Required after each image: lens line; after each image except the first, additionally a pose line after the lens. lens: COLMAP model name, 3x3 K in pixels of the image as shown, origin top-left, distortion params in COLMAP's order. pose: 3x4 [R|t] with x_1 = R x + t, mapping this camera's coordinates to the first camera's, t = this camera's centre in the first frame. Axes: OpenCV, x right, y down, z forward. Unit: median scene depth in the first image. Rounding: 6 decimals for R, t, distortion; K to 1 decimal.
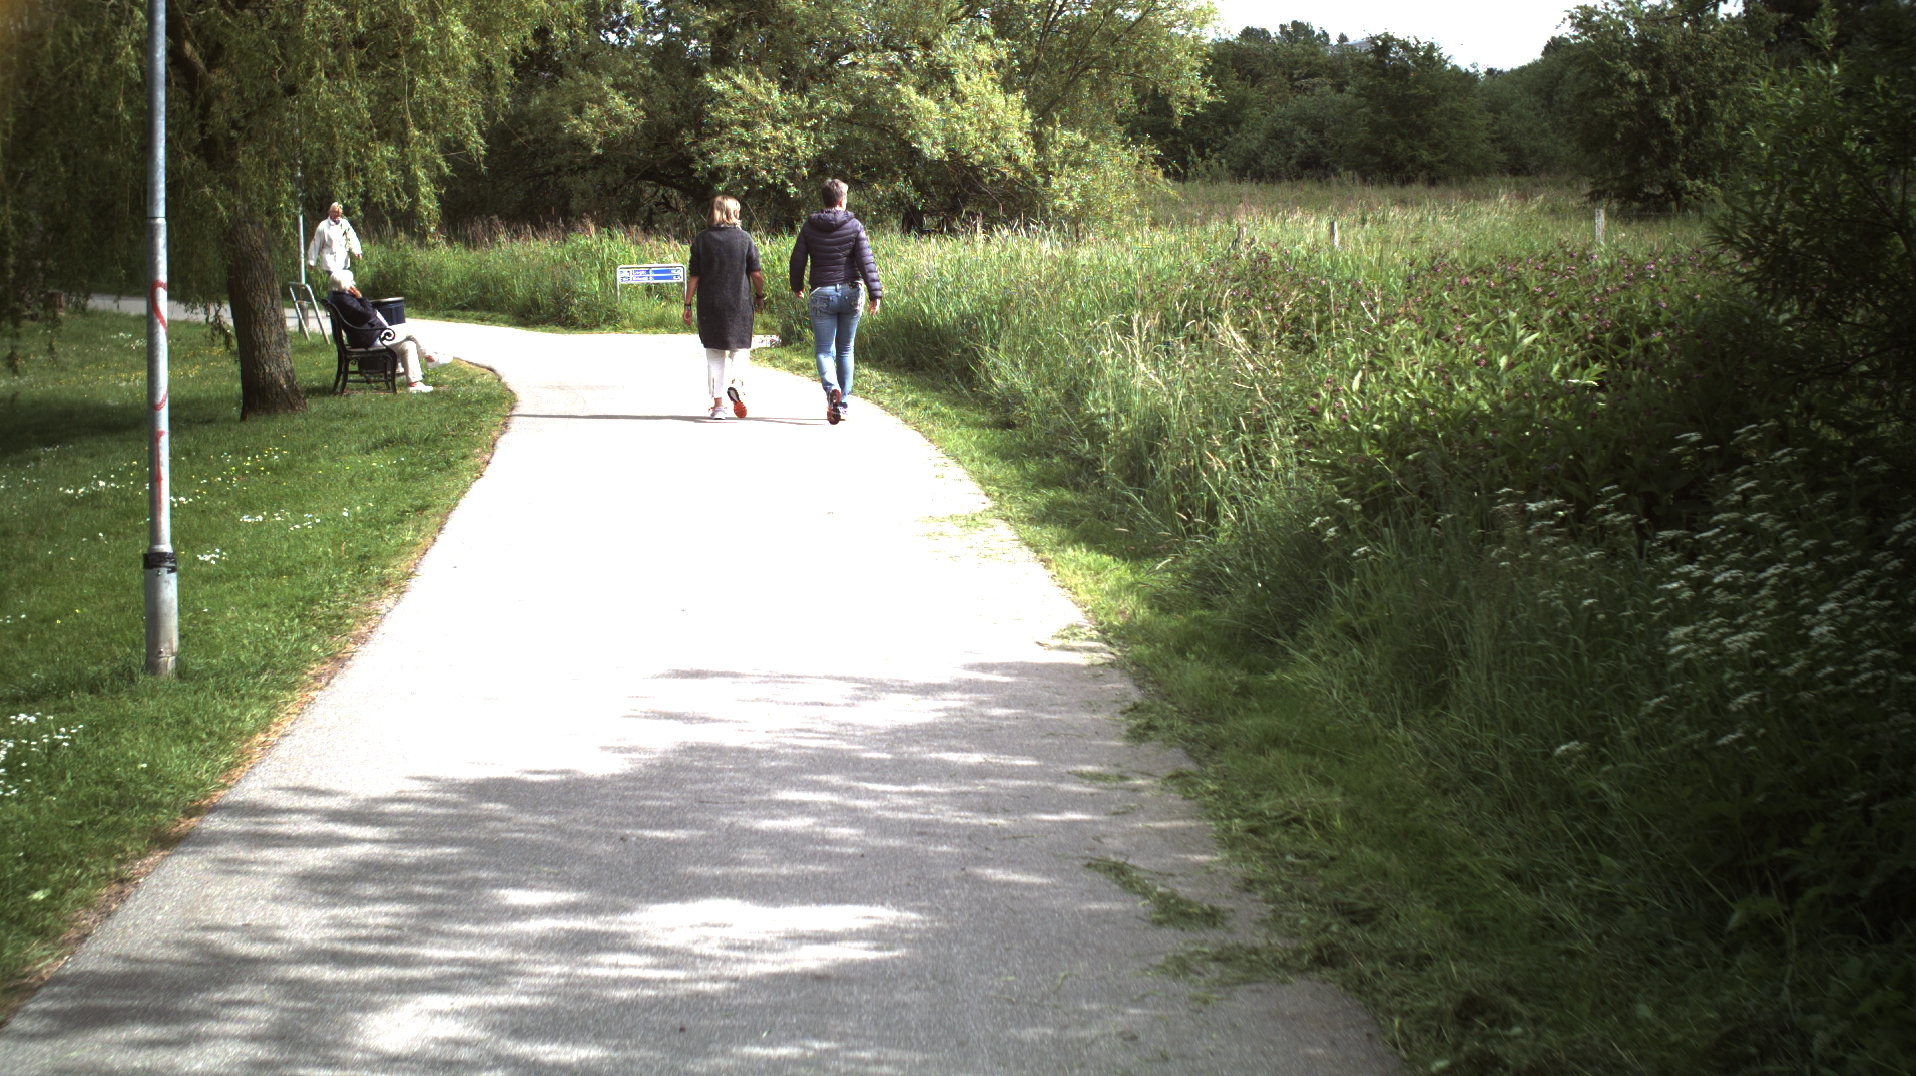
lens RADIAL K [[3301.2, 0, 958.0], [0, 3301.2, 538.0], [0, 0, 1]] dist [-0.303364, 0.393347]
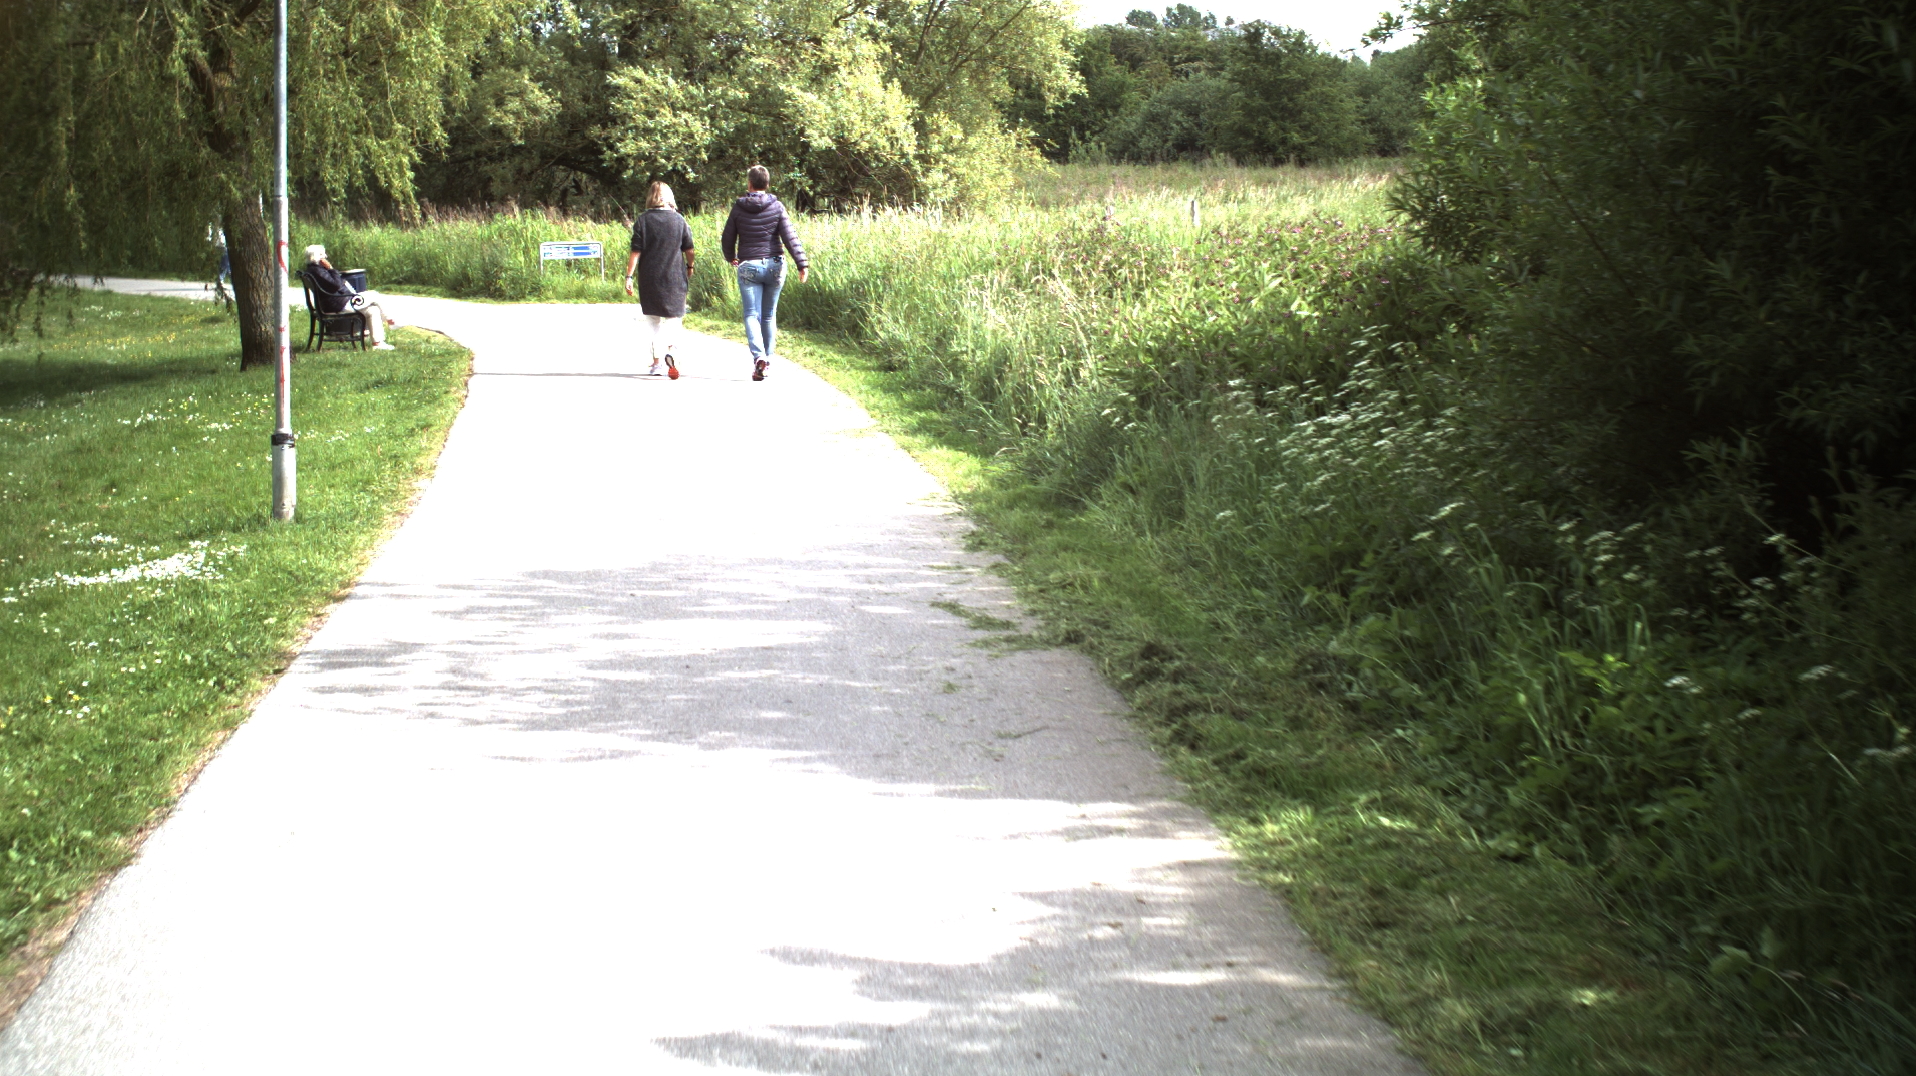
lens RADIAL K [[3301.2, 0, 958.0], [0, 3301.2, 538.0], [0, 0, 1]] dist [-0.303364, 0.393347]
pose [[0.999442, -0.006166, 0.032829, 0.000098], [0.005991, 0.999967, 0.005430, 0.016477], [-0.032862, -0.005230, 0.999446, -0.158744]]
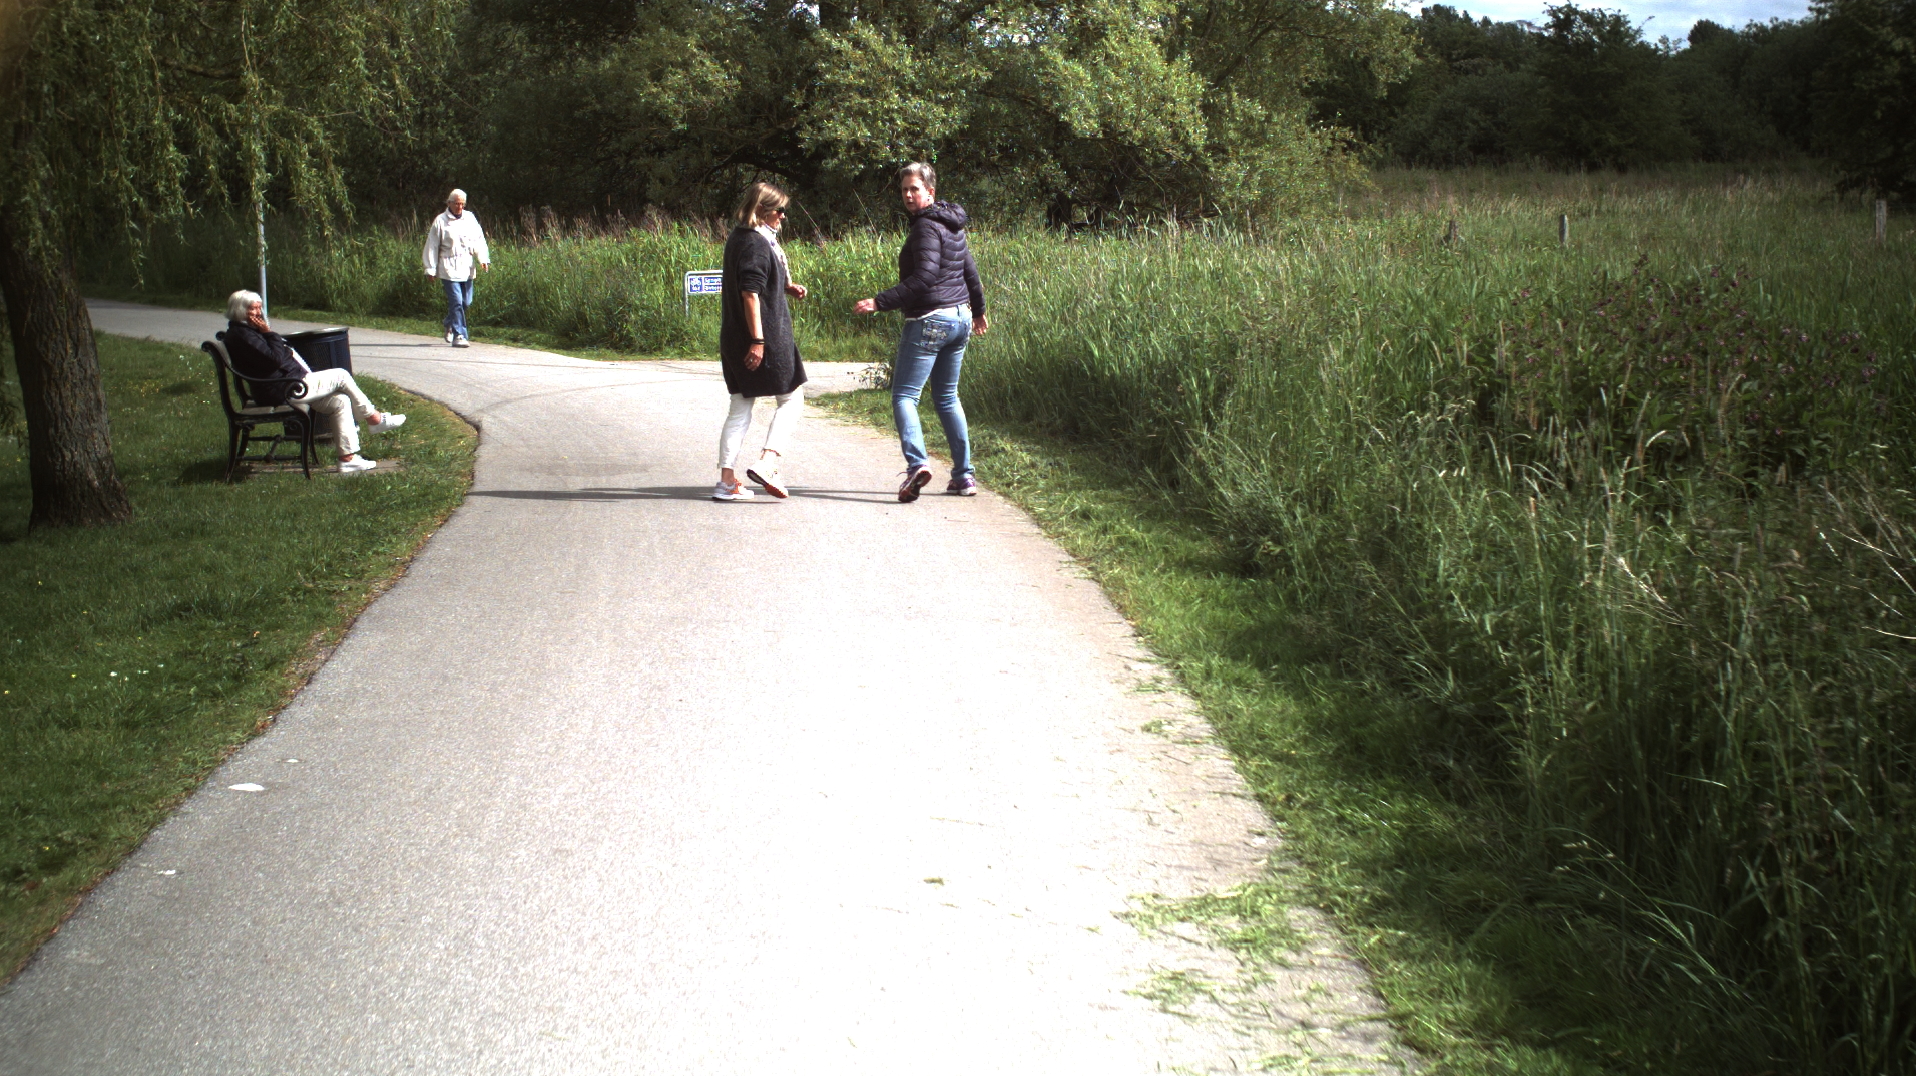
lens RADIAL K [[3301.2, 0, 958.0], [0, 3301.2, 538.0], [0, 0, 1]] dist [-0.303364, 0.393347]
pose [[0.999163, 0.003537, -0.040743, -0.010090], [-0.003363, 0.999985, 0.004328, -0.033327], [0.040758, -0.004188, 0.999160, 0.319024]]
